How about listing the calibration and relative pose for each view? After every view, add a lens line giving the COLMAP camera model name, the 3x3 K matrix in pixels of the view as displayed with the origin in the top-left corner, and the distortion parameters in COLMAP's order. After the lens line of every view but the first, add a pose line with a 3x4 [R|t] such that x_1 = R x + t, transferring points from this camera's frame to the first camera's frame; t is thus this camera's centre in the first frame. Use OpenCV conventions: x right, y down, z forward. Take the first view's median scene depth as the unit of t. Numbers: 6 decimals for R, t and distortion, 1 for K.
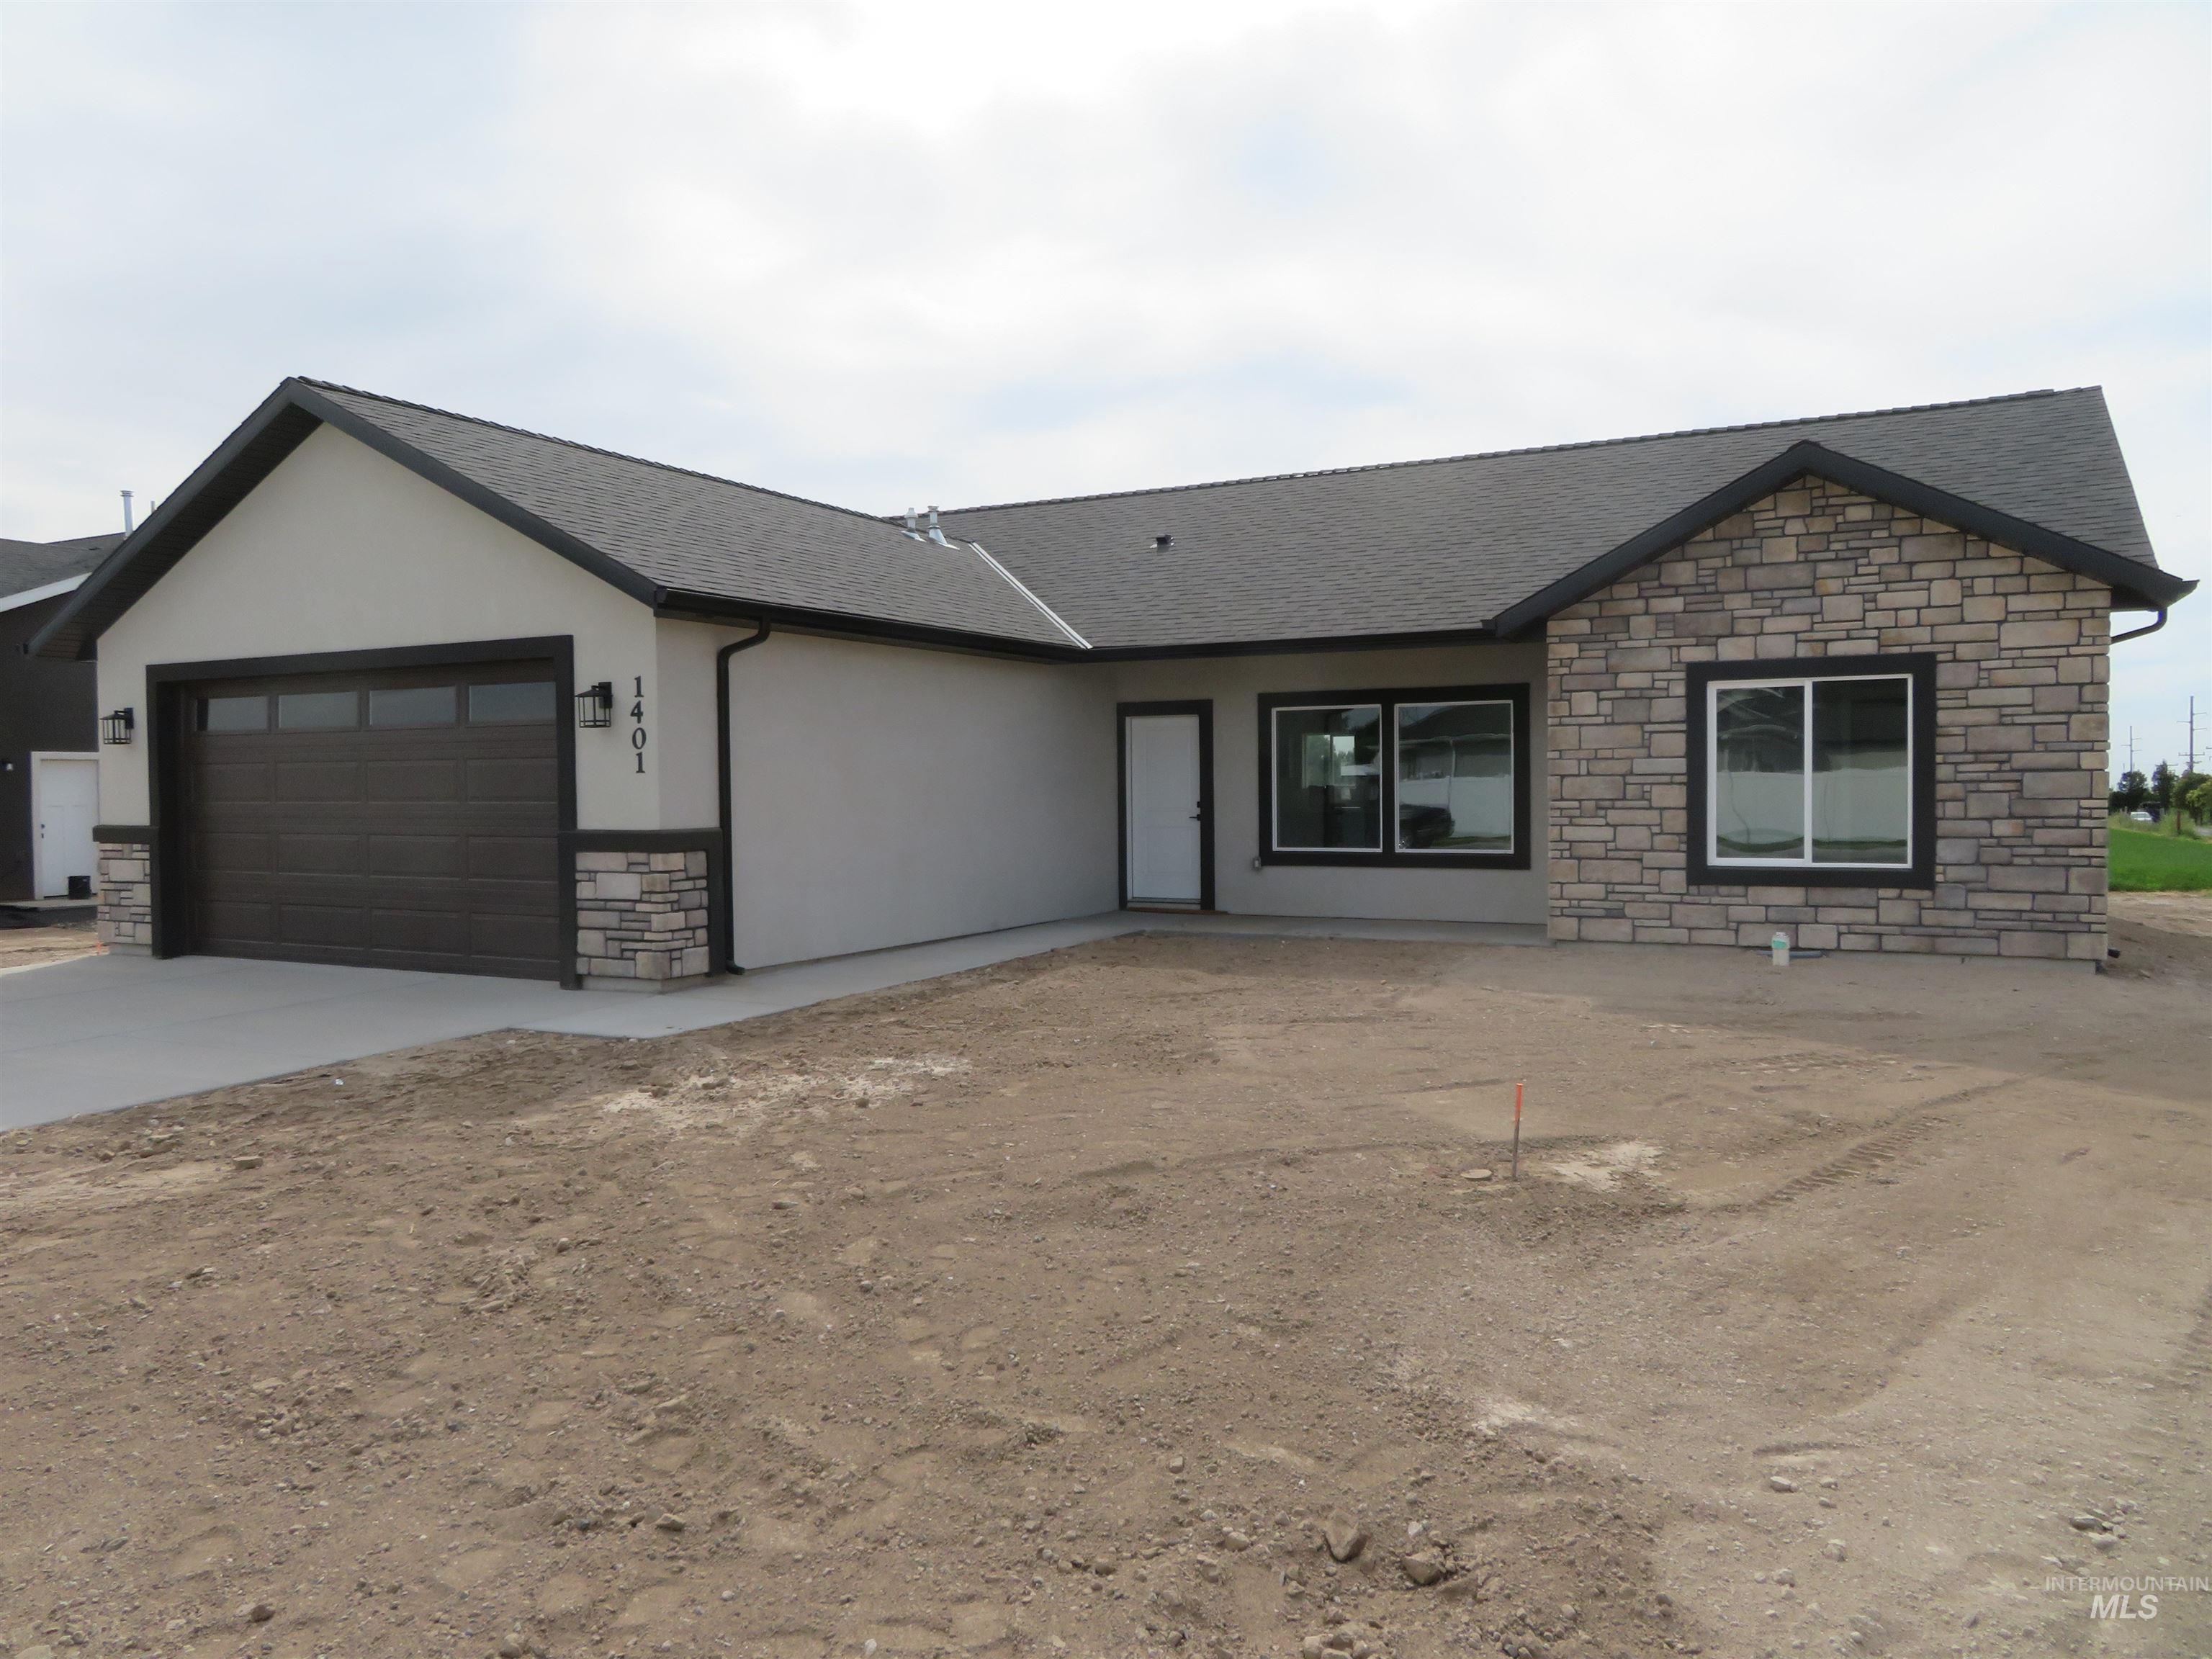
lens RADIAL K [[1578.9, 0, 1106.0], [0, 1578.9, 829.5], [0, 0, 1]] dist [-0.003602, -0.001501]
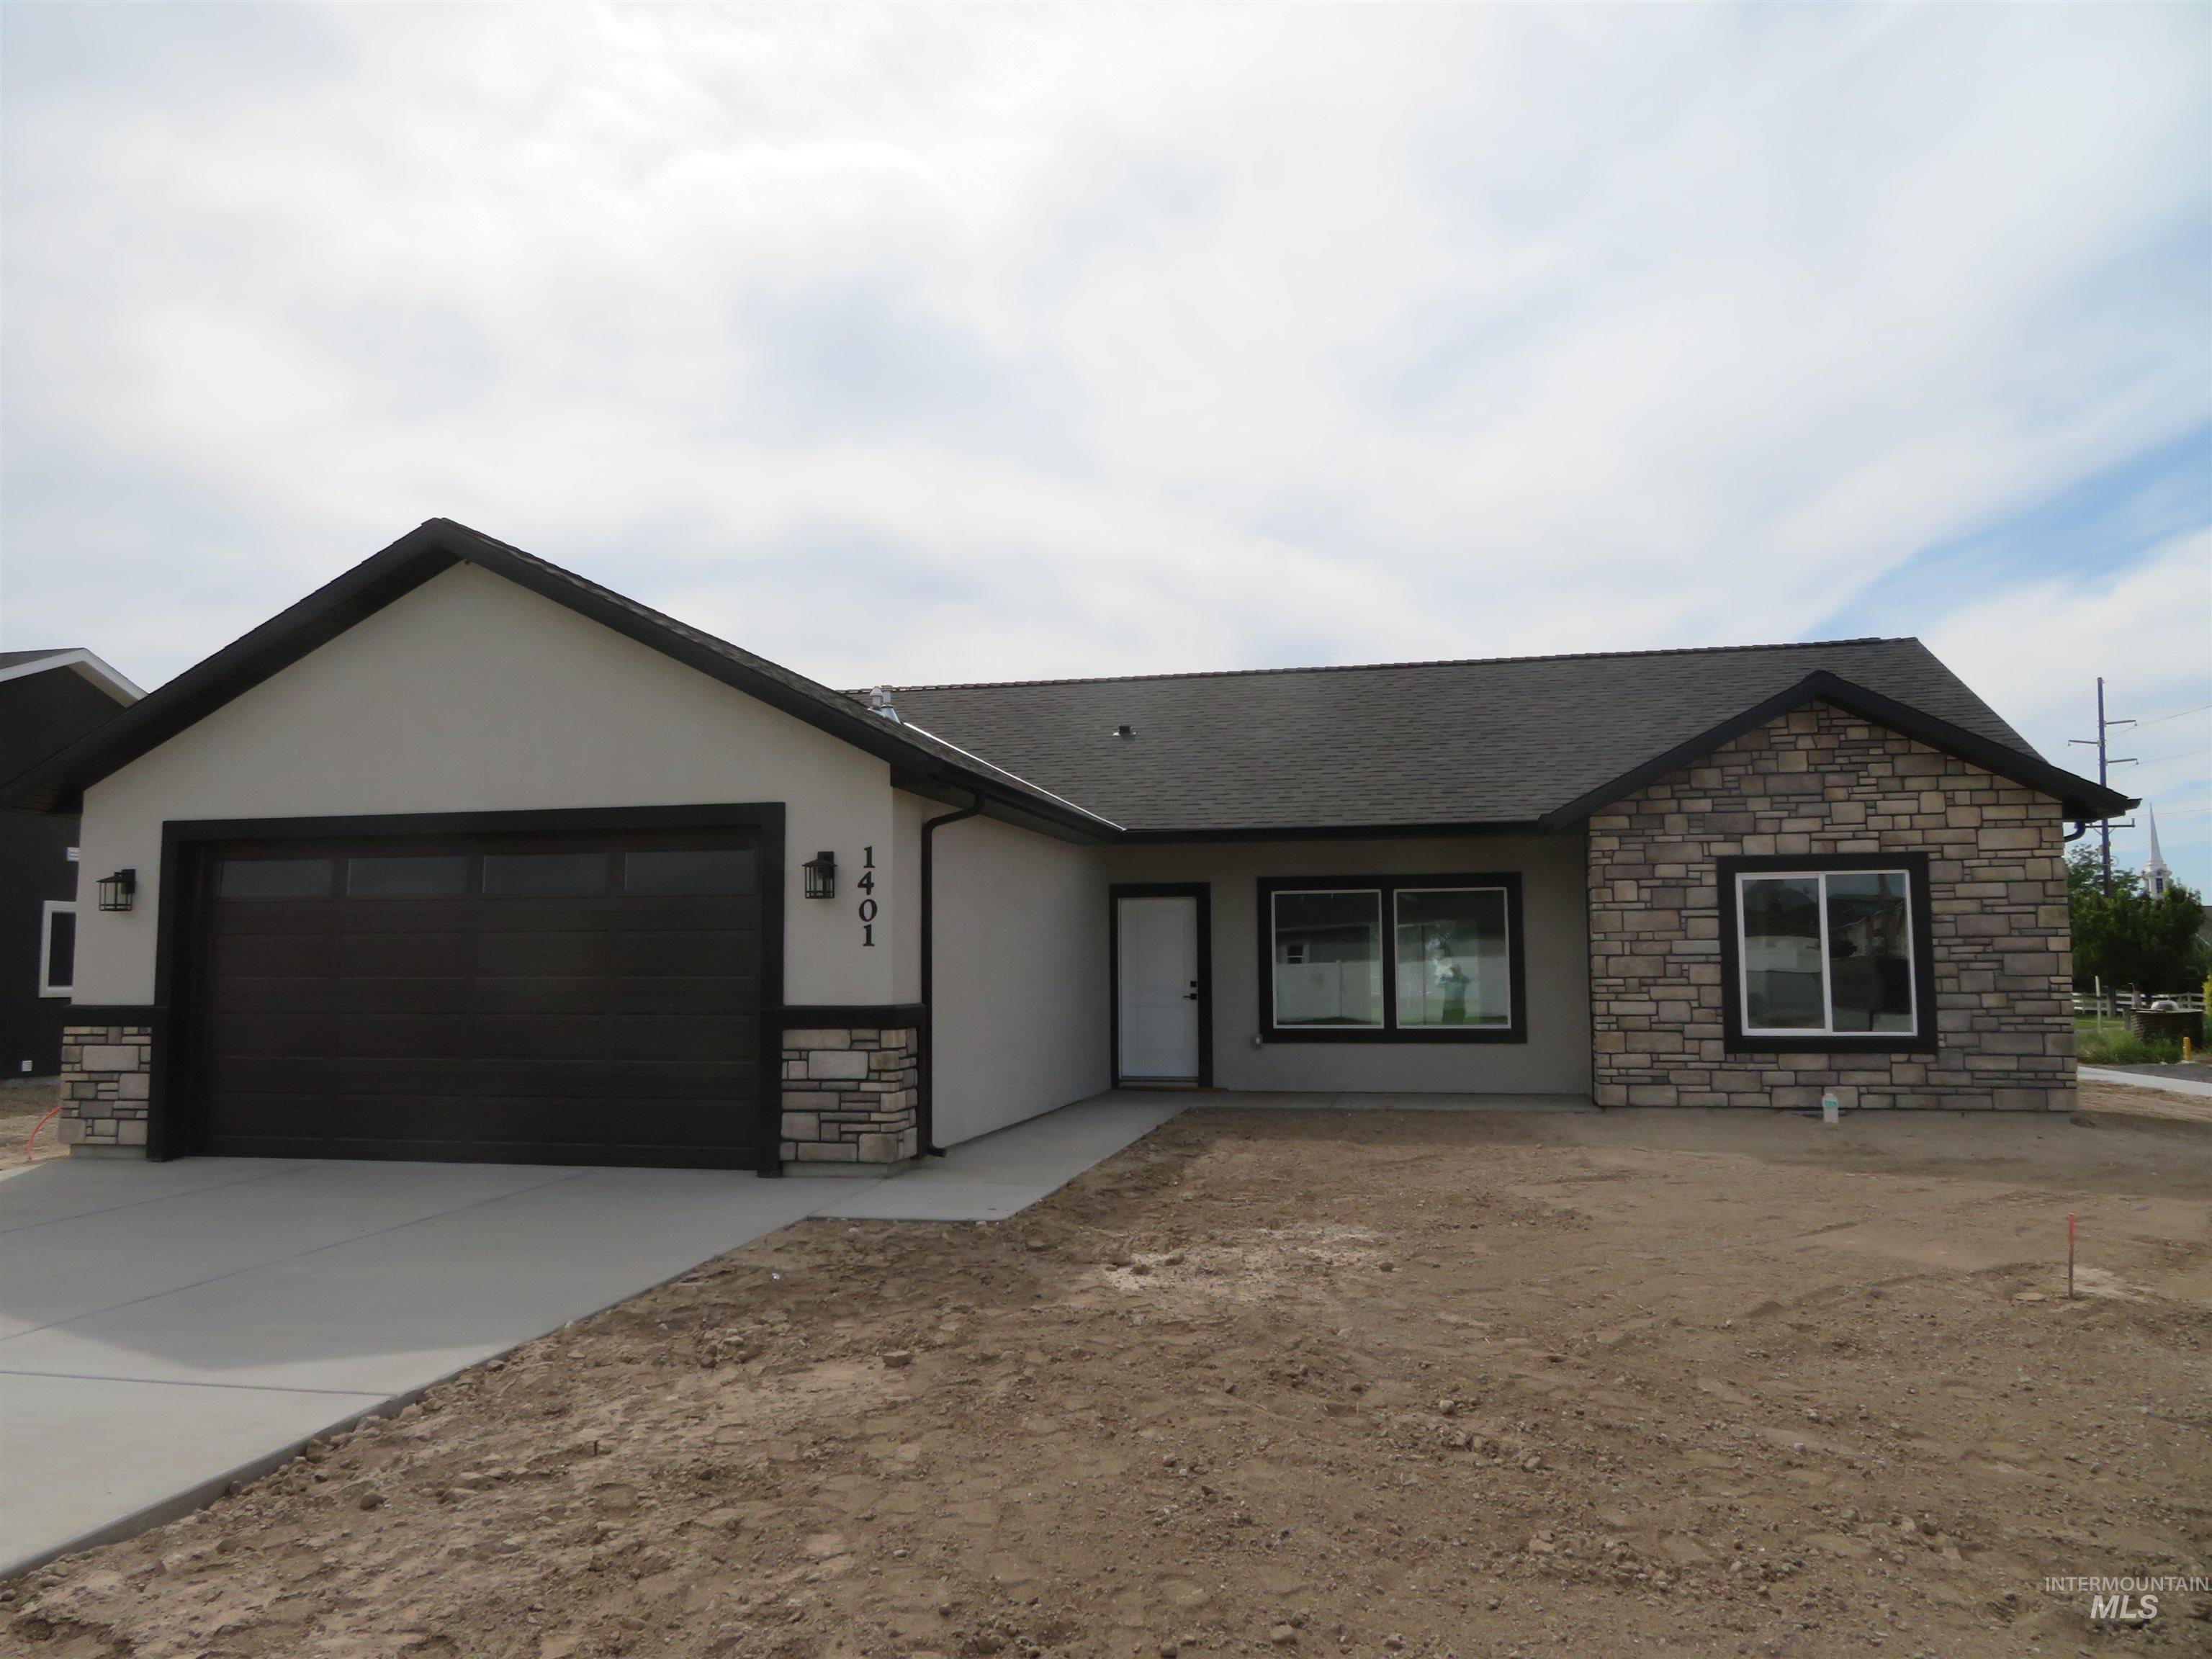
lens RADIAL K [[1578.9, 0, 1106.0], [0, 1578.9, 829.5], [0, 0, 1]] dist [-0.003602, -0.001501]
pose [[0.964093, 0.026255, 0.264265, -0.374653], [0.005228, 0.993032, -0.117732, 0.007168], [-0.265514, 0.114886, 0.957237, 0.025877]]
